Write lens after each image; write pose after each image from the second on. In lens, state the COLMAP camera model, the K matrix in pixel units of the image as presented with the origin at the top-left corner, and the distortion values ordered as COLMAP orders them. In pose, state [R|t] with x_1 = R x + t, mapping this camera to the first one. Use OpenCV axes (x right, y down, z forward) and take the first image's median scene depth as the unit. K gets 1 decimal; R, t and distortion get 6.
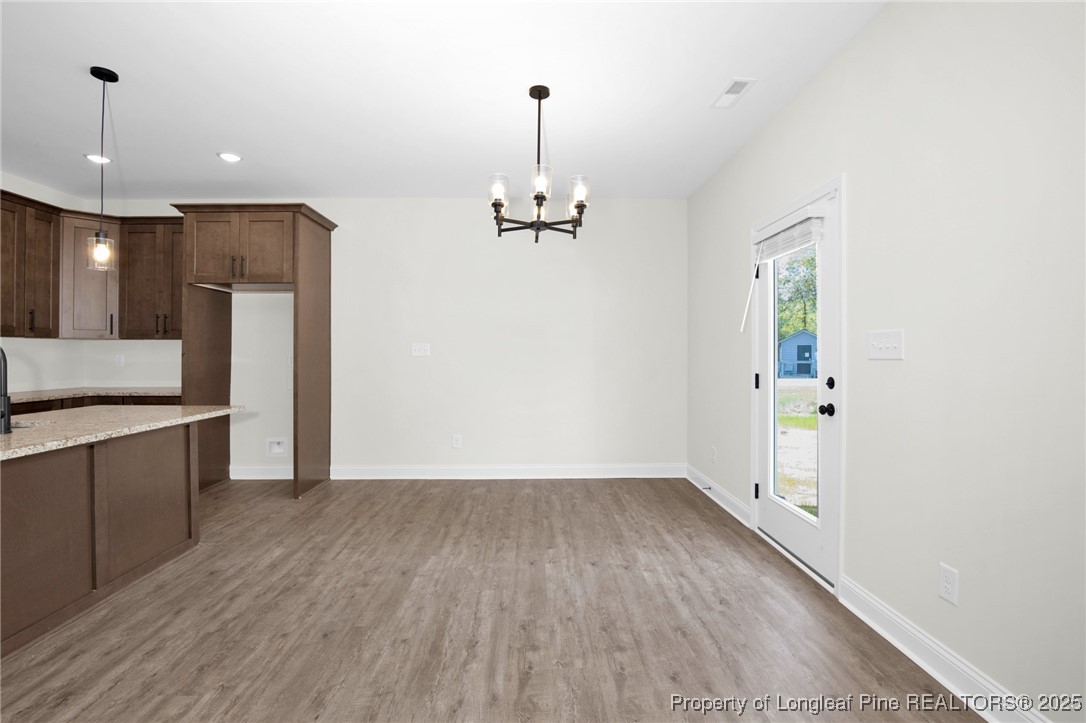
lens RADIAL K [[506.1, 0, 542.6], [0, 506.1, 354.6], [0, 0, 1]] dist [-0.035801, 0.007660]
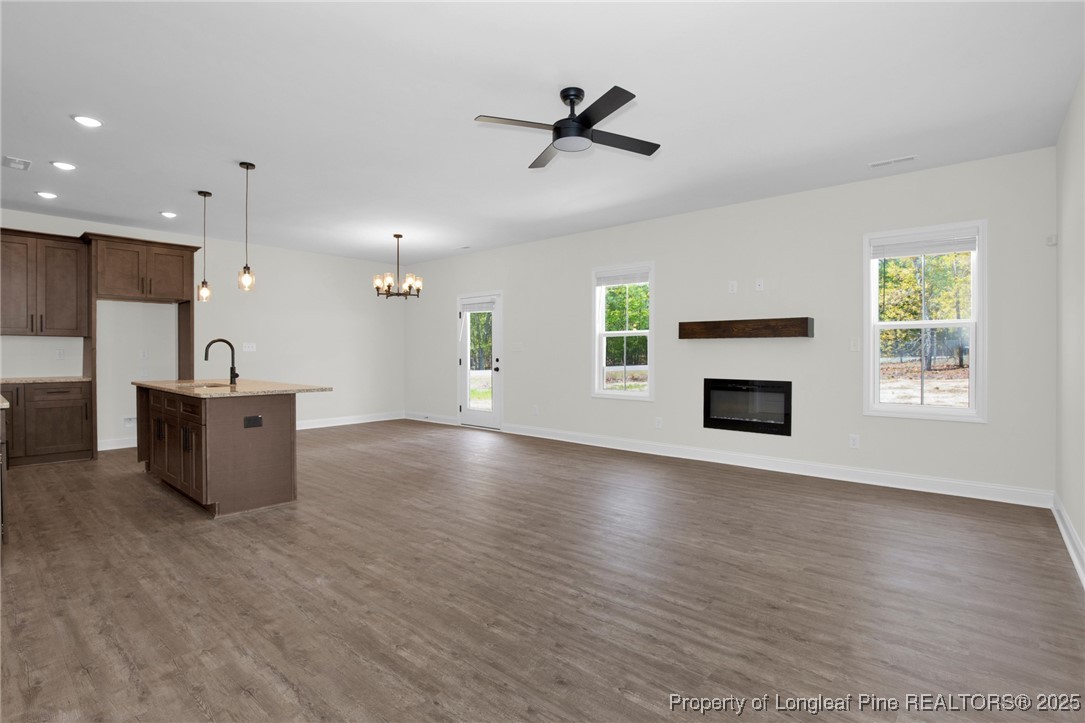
lens RADIAL K [[521.2, 0, 543.5], [0, 521.2, 362.0], [0, 0, 1]] dist [-0.036249, 0.007756]
pose [[0.666365, -0.007318, 0.745590, -1.234469], [0.000830, 0.999958, 0.009073, 0.029265], [-0.745625, -0.005427, 0.666343, -1.000694]]
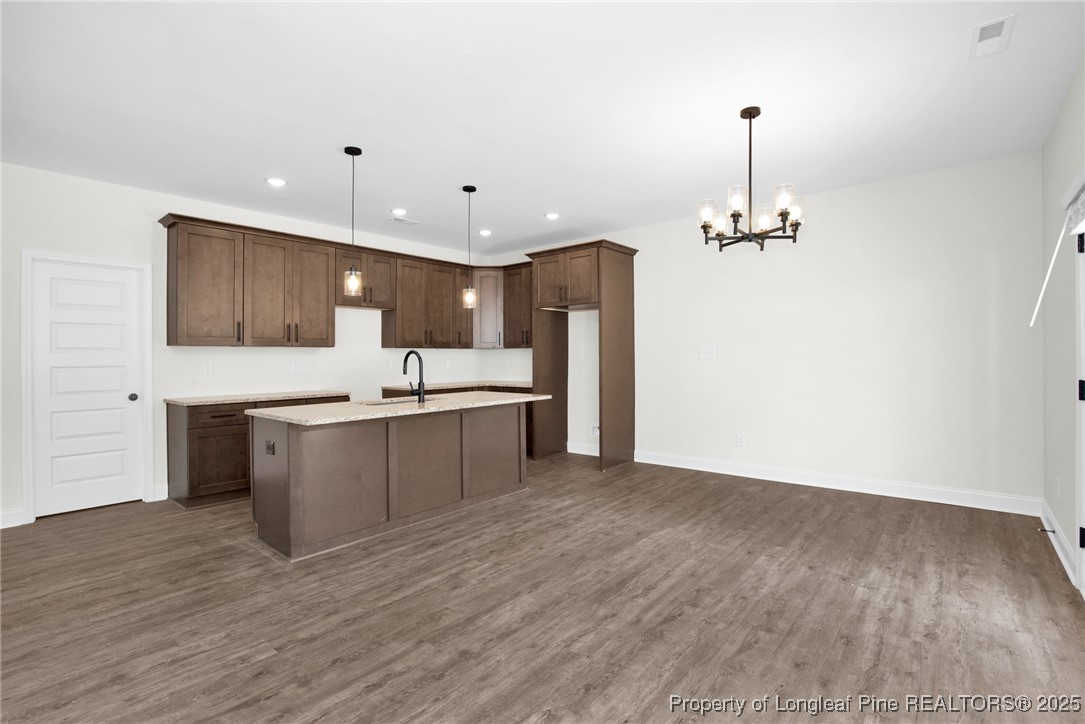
lens RADIAL K [[505.6, 0, 542.1], [0, 505.6, 355.1], [0, 0, 1]] dist [-0.035801, 0.007660]
pose [[0.749913, -0.009429, -0.661470, 0.330900], [0.007254, 0.999956, -0.006030, -0.001929], [0.661497, -0.000276, 0.749948, -0.084979]]
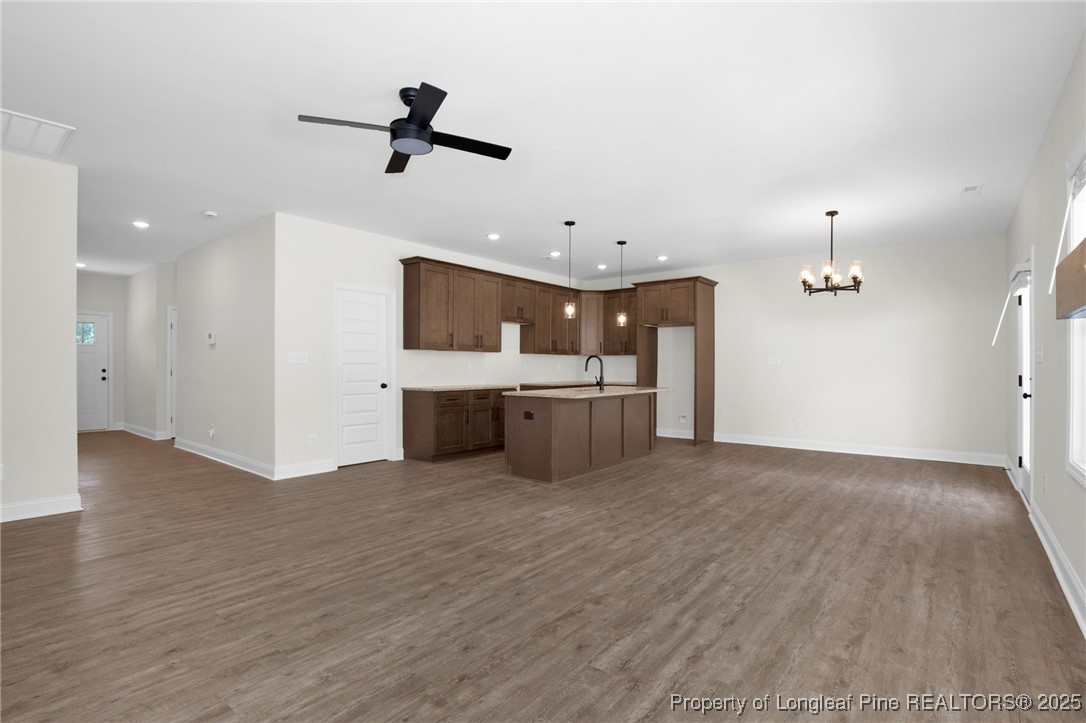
lens RADIAL K [[521.6, 0, 544.1], [0, 521.6, 362.0], [0, 0, 1]] dist [-0.036249, 0.007756]
pose [[0.766615, -0.003260, -0.642099, 0.348518], [-0.004845, 0.999929, -0.010861, 0.024429], [0.642089, 0.011437, 0.766545, -0.954363]]
